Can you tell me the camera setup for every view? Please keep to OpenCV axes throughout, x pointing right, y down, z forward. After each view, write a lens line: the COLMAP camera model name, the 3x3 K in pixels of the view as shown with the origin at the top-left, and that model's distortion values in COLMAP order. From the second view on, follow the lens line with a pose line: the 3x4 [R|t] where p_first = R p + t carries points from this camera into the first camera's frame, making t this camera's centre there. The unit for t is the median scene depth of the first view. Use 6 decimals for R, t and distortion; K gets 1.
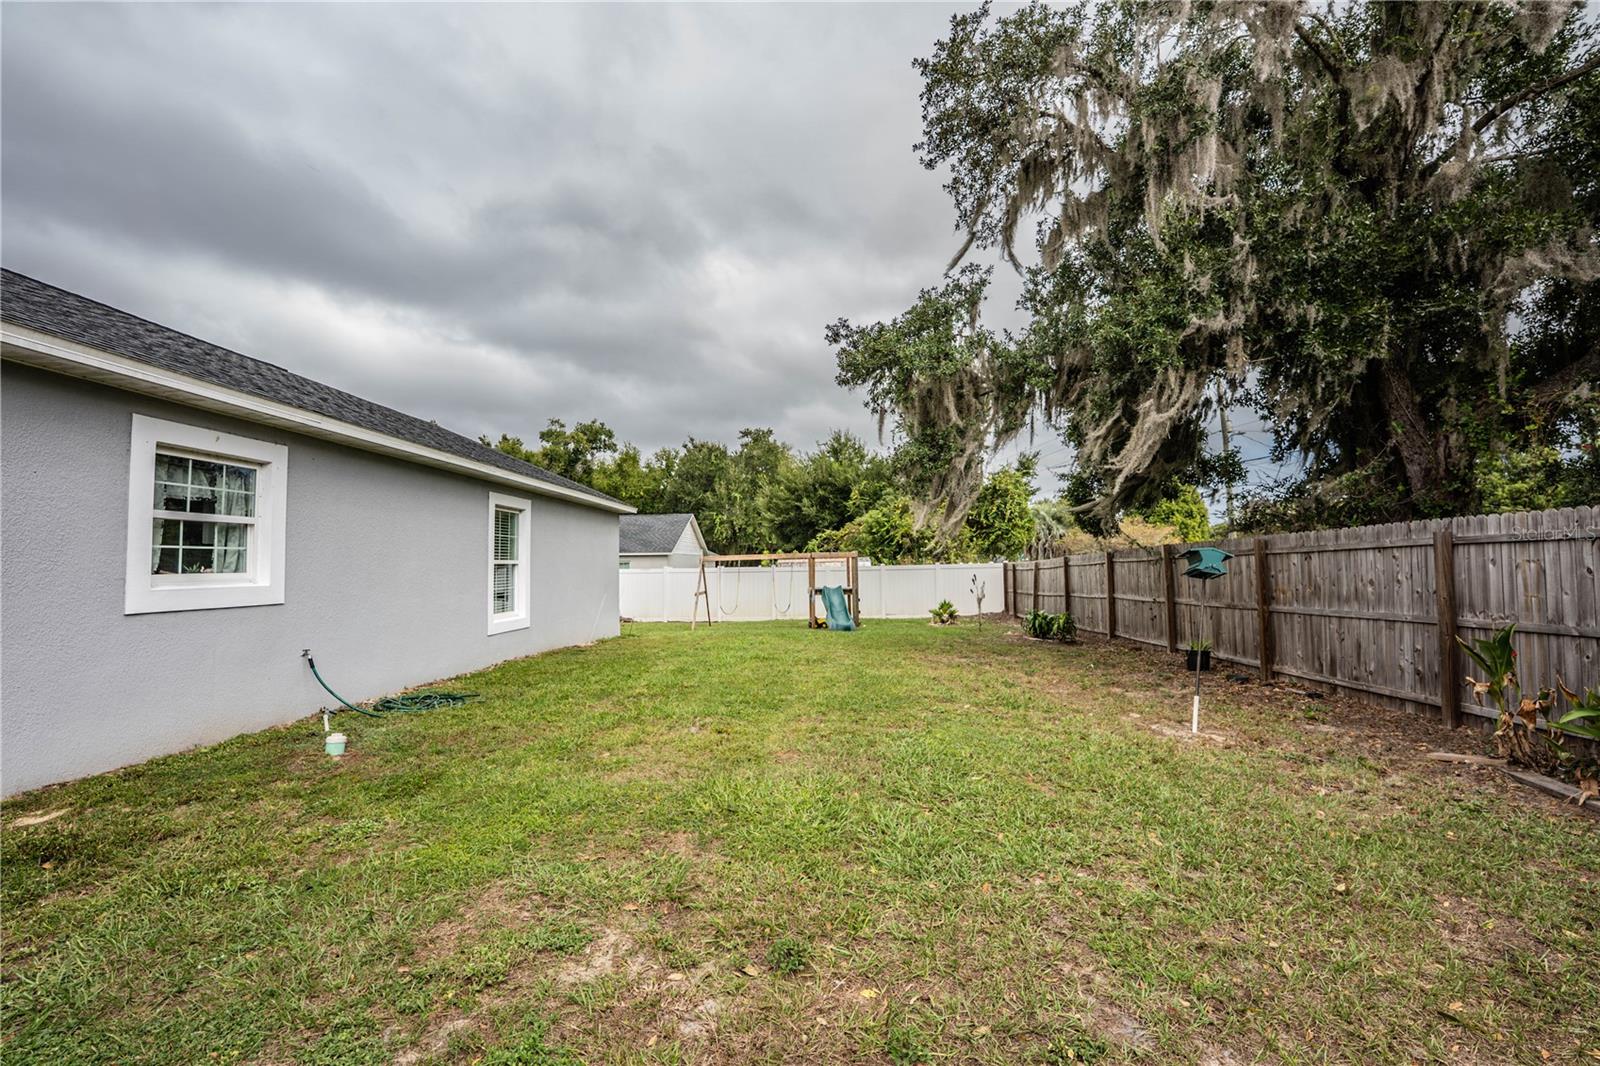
lens RADIAL K [[640.4, 0, 797.5], [0, 640.4, 538.8], [0, 0, 1]] dist [-0.015473, 0.000080]
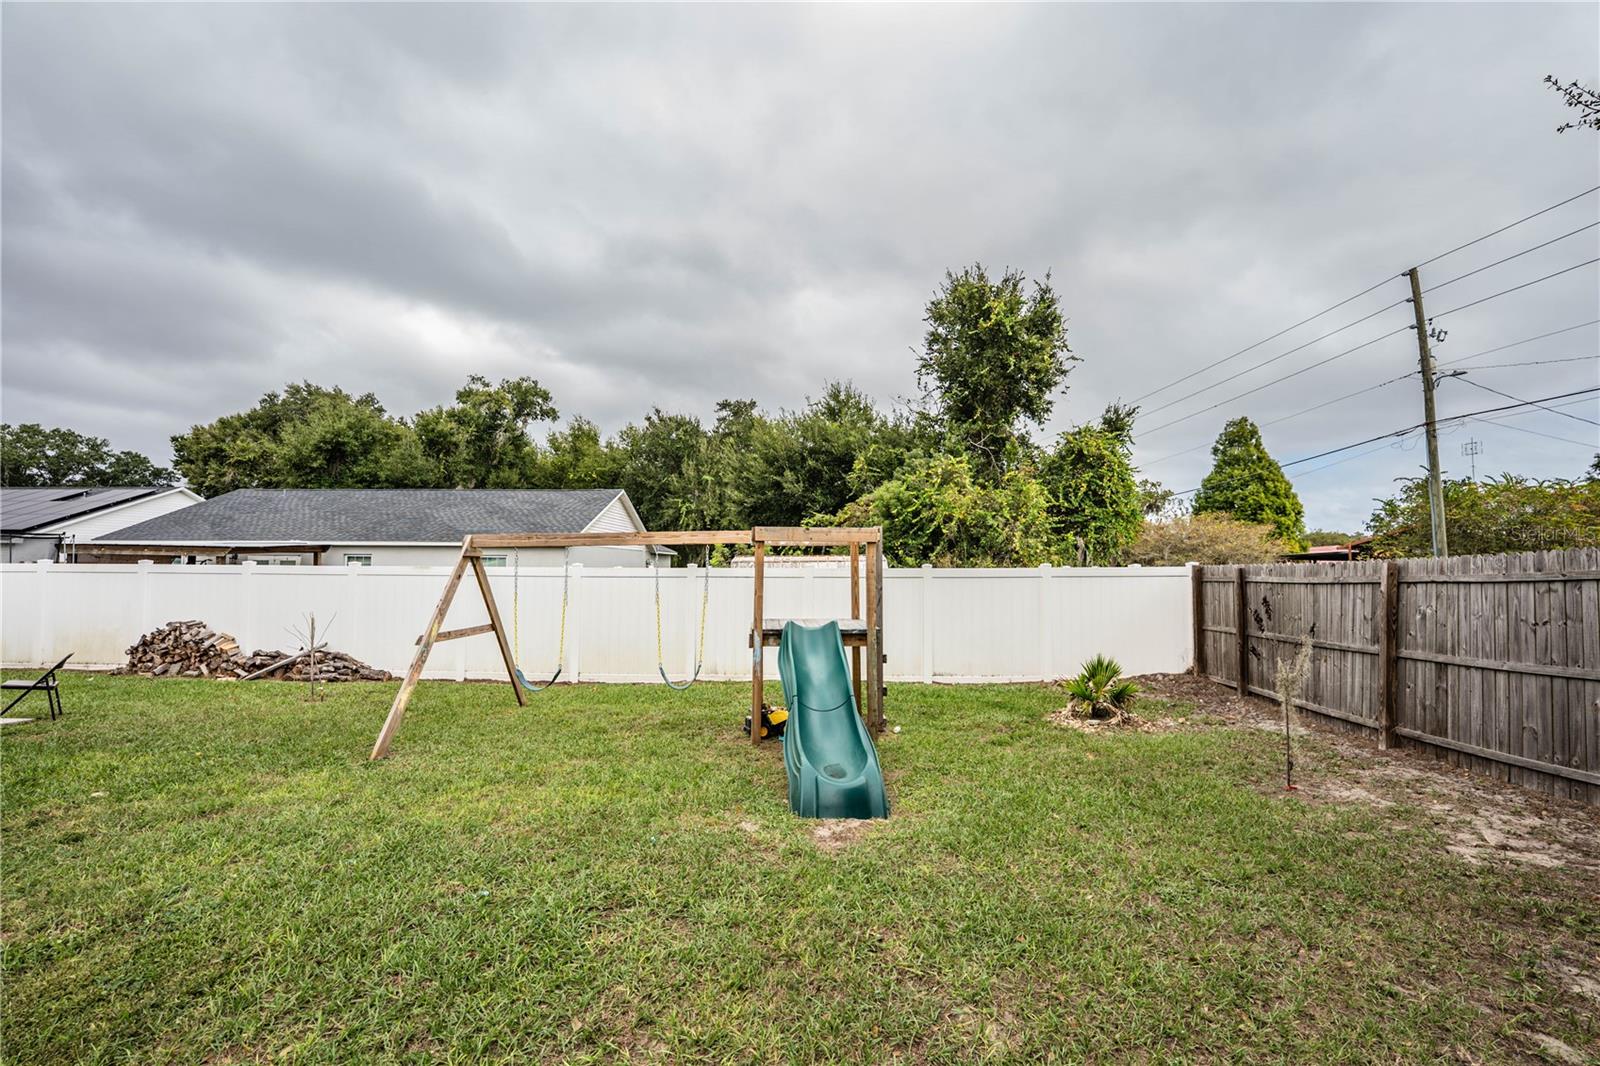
lens RADIAL K [[640.4, 0, 797.5], [0, 640.4, 538.8], [0, 0, 1]] dist [-0.015473, 0.000080]
pose [[0.999858, 0.016483, 0.003498, 0.021062], [-0.016465, 0.999852, -0.004977, 0.013888], [-0.003579, 0.004919, 0.999981, 0.301482]]
